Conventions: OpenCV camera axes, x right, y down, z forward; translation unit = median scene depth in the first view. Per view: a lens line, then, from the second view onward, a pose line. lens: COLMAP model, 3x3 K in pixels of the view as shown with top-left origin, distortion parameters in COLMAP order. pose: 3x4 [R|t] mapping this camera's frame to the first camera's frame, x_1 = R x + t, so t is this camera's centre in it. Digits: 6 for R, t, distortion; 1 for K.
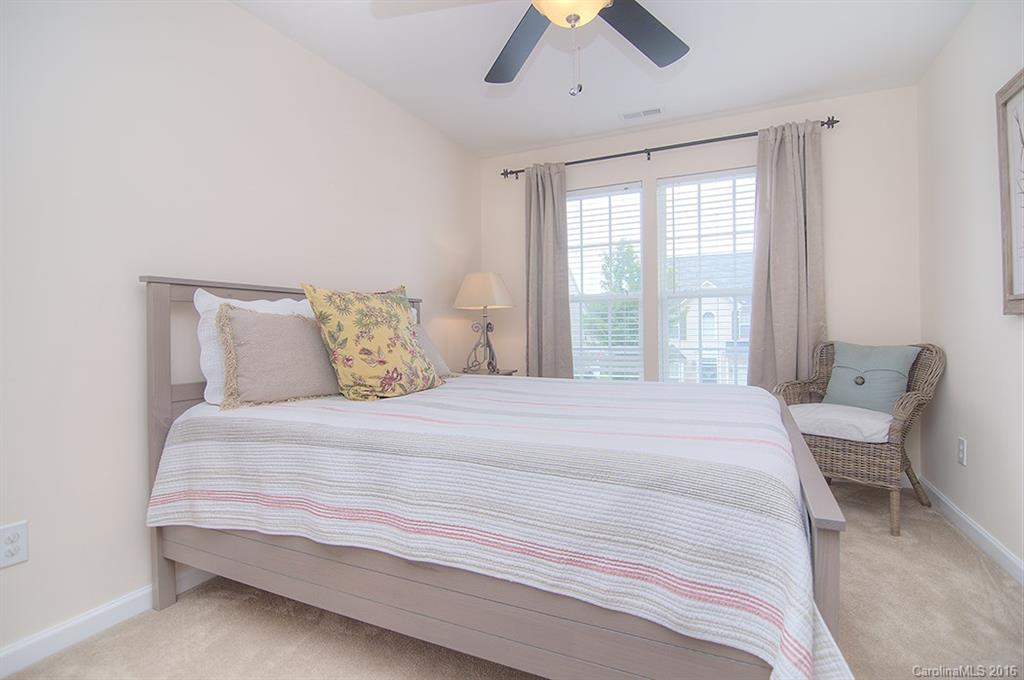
lens RADIAL K [[497.0, 0, 513.6], [0, 497.0, 334.2], [0, 0, 1]] dist [-0.011948, -0.006099]
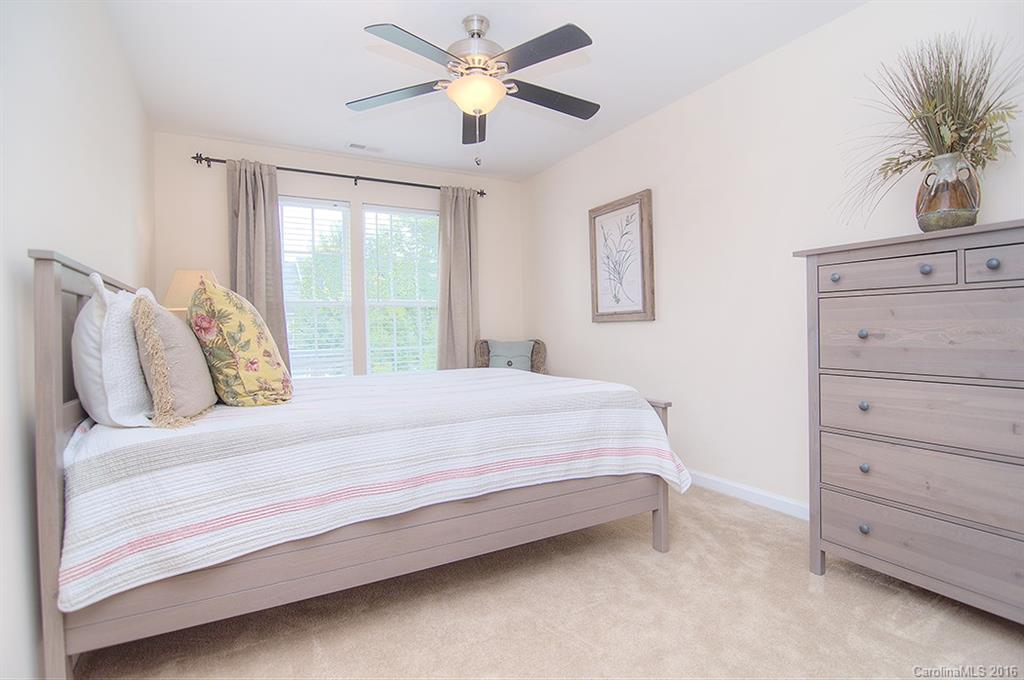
lens RADIAL K [[497.0, 0, 513.6], [0, 497.0, 334.2], [0, 0, 1]] dist [-0.011948, -0.006099]
pose [[0.586615, -0.006885, 0.809837, -0.789497], [0.020190, 0.999777, -0.006125, 0.013475], [-0.809614, 0.019944, 0.586624, 0.068455]]
